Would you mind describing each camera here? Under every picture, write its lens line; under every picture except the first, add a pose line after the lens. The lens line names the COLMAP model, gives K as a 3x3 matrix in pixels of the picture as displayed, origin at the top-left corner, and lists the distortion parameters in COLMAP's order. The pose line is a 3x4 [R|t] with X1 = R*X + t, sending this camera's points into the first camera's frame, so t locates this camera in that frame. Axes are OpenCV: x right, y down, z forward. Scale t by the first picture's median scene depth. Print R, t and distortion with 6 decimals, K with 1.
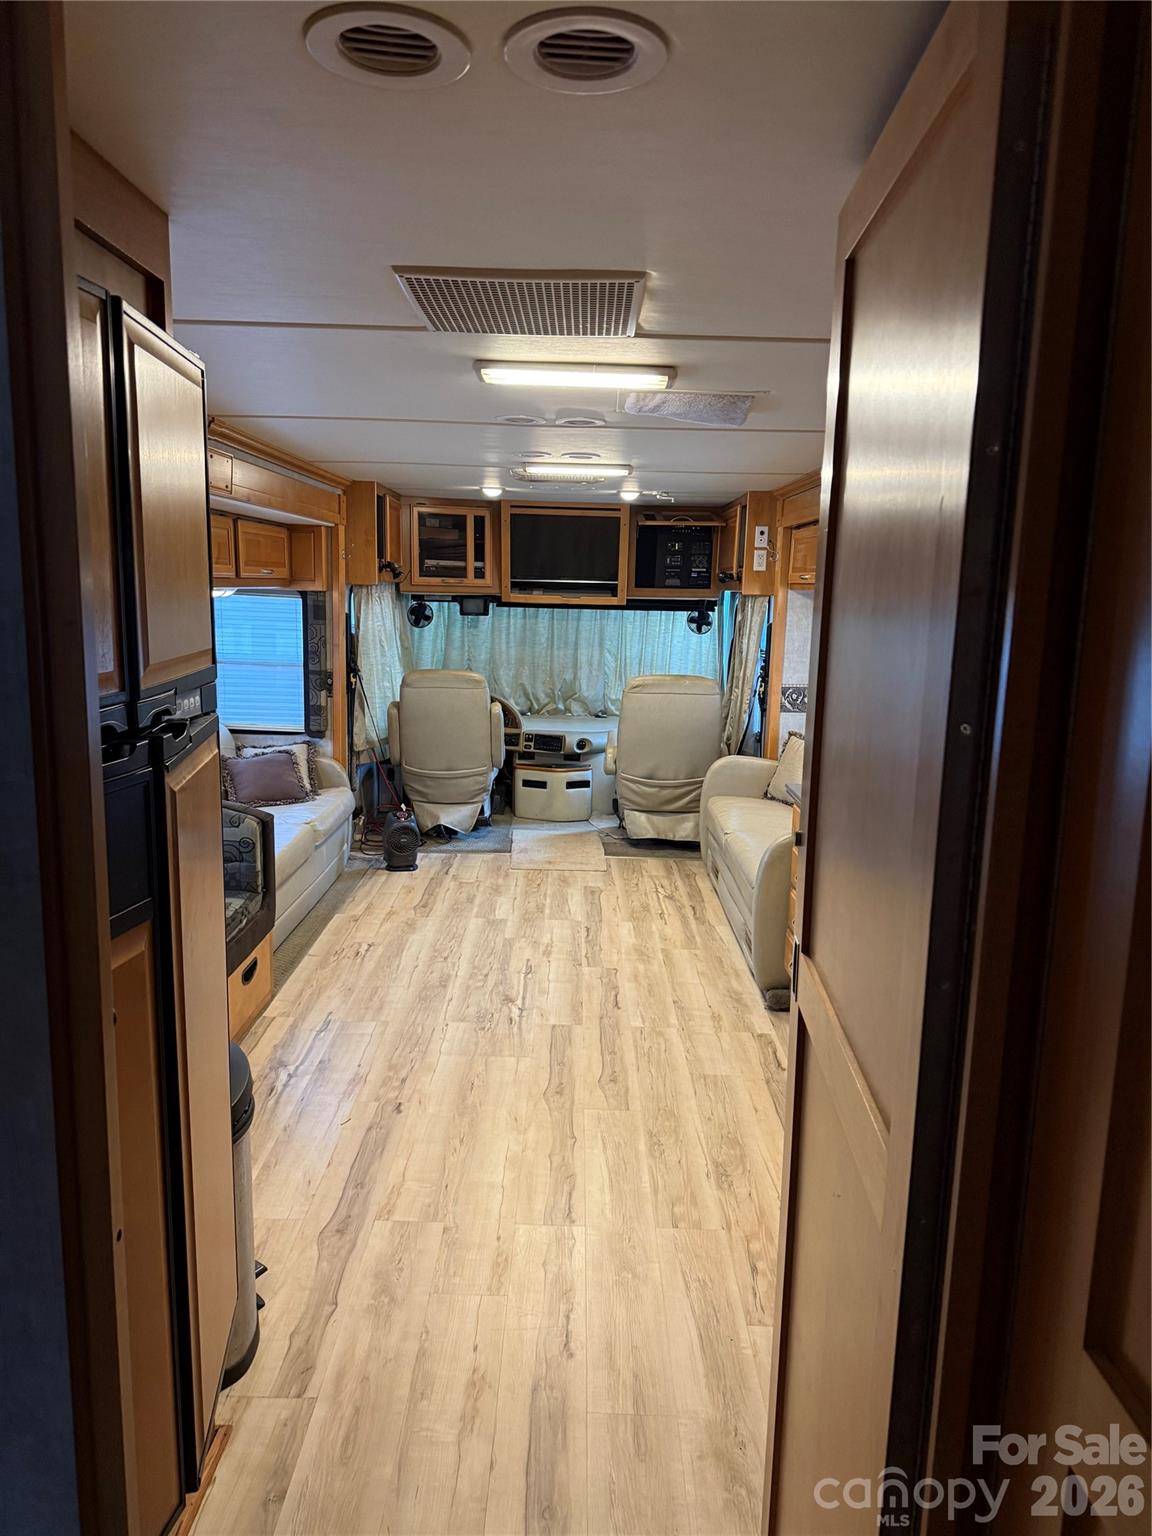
lens RADIAL K [[1095.0, 0, 576.3], [0, 1095.0, 794.9], [0, 0, 1]] dist [-0.001195, -0.000267]
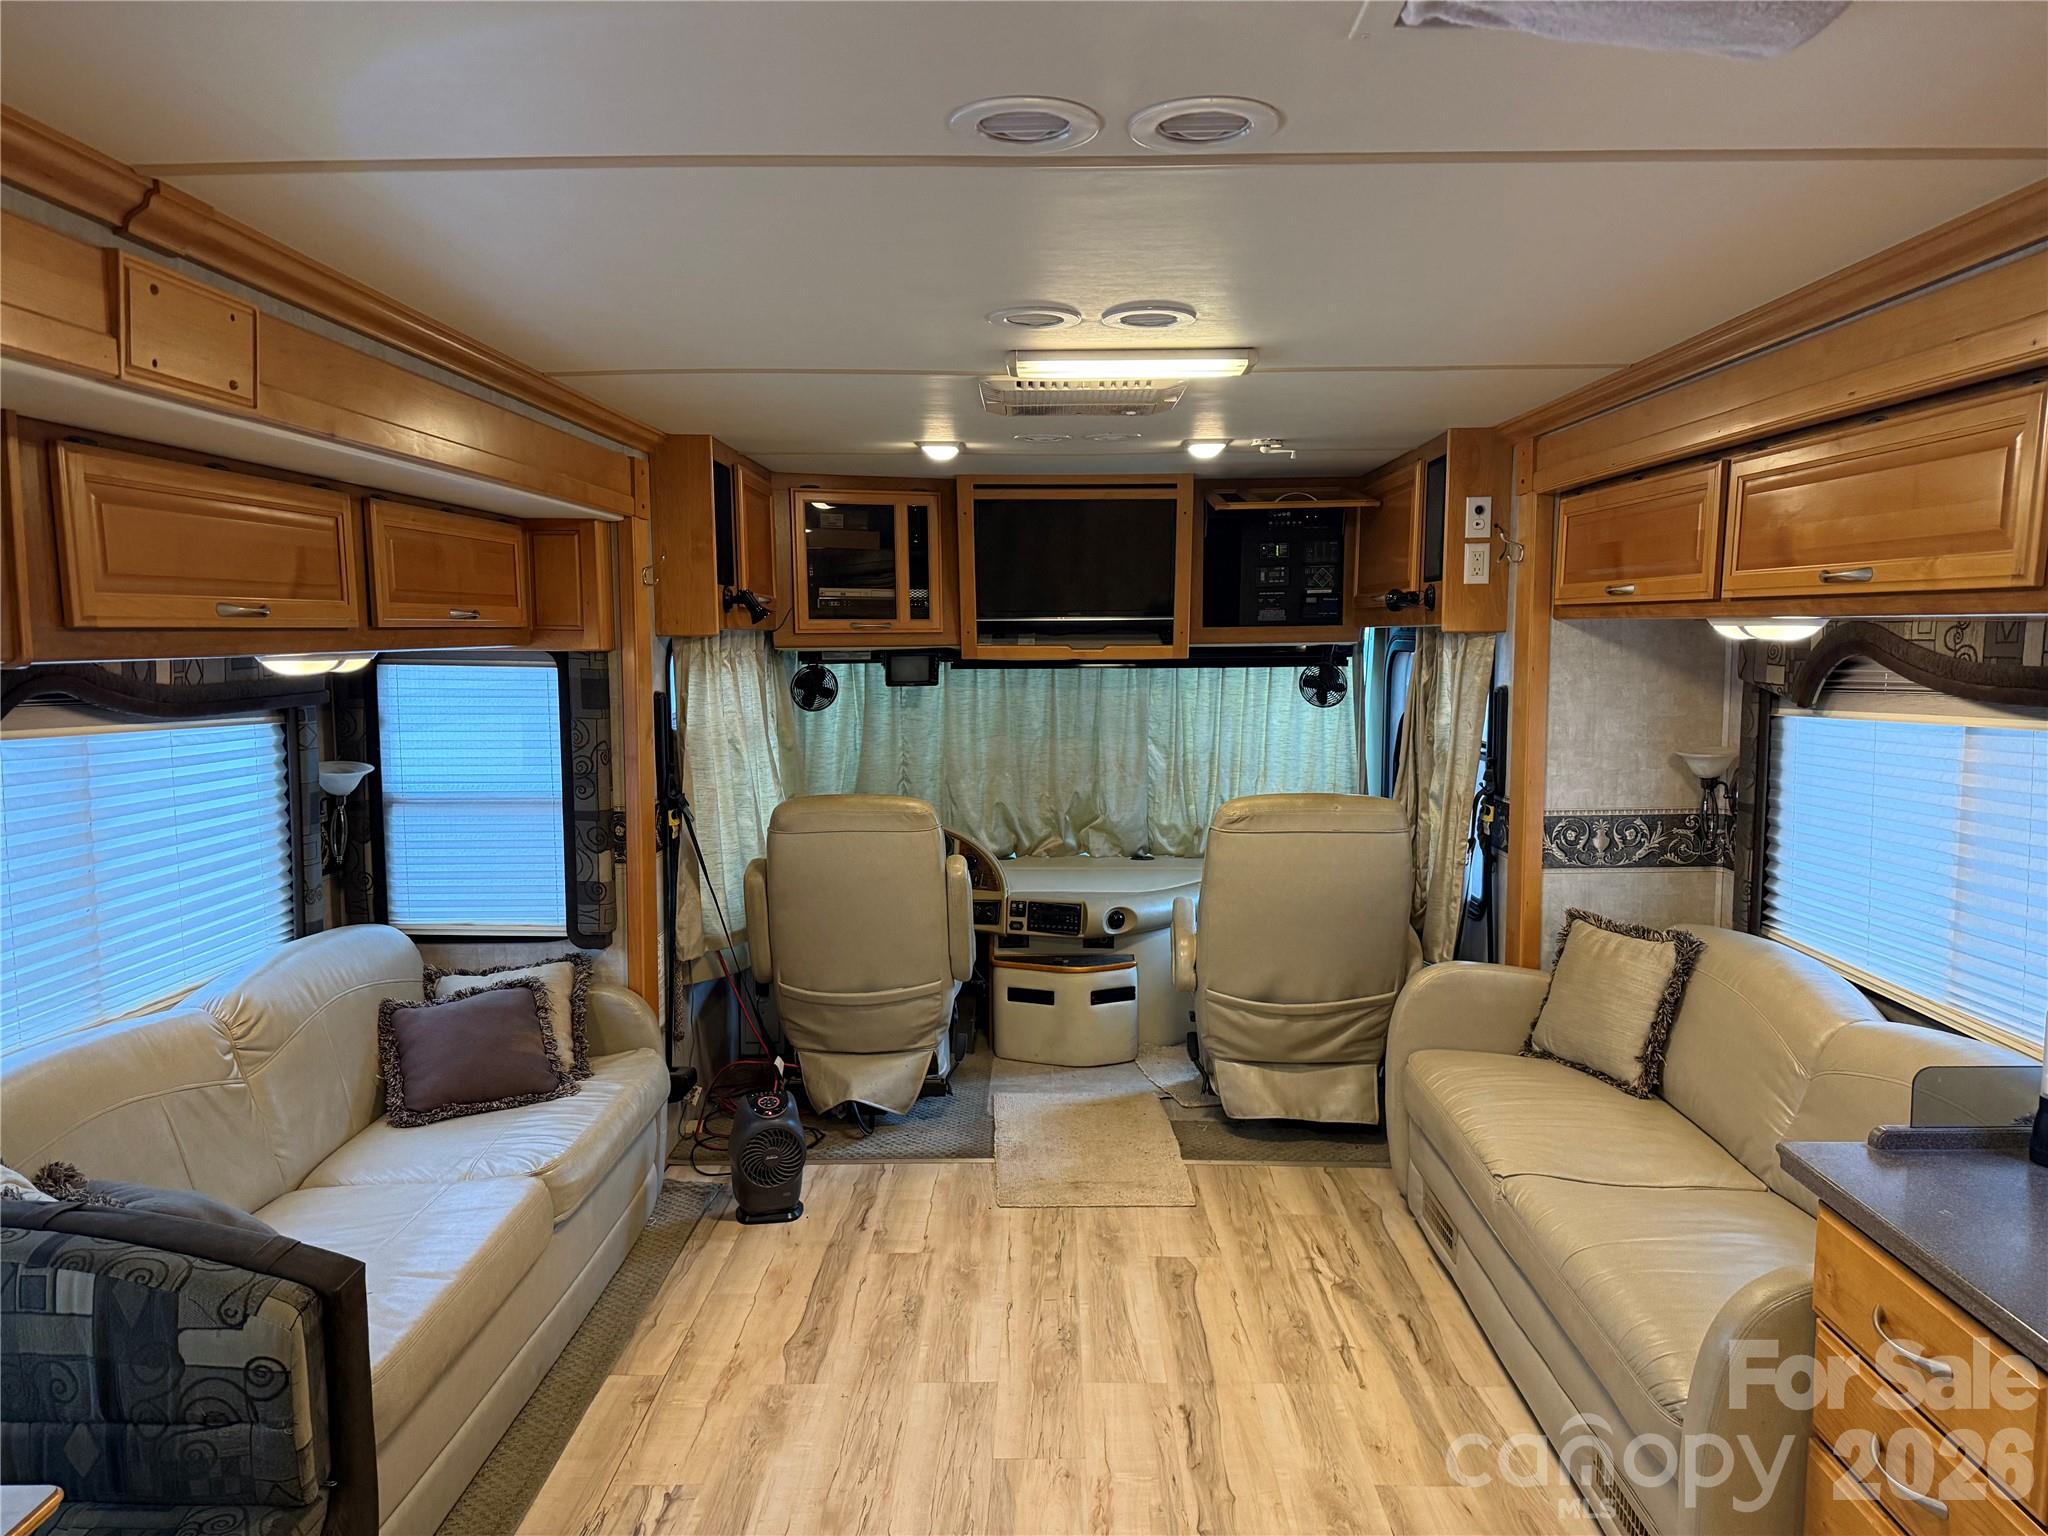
lens RADIAL K [[1428.3, 0, 1024.0], [0, 1428.3, 768.0], [0, 0, 1]] dist [-0.101483, -0.001850]
pose [[0.999342, -0.029183, -0.021518, -0.026863], [0.026981, 0.994983, -0.096334, -0.061441], [0.024221, 0.095690, 0.995116, 0.344048]]
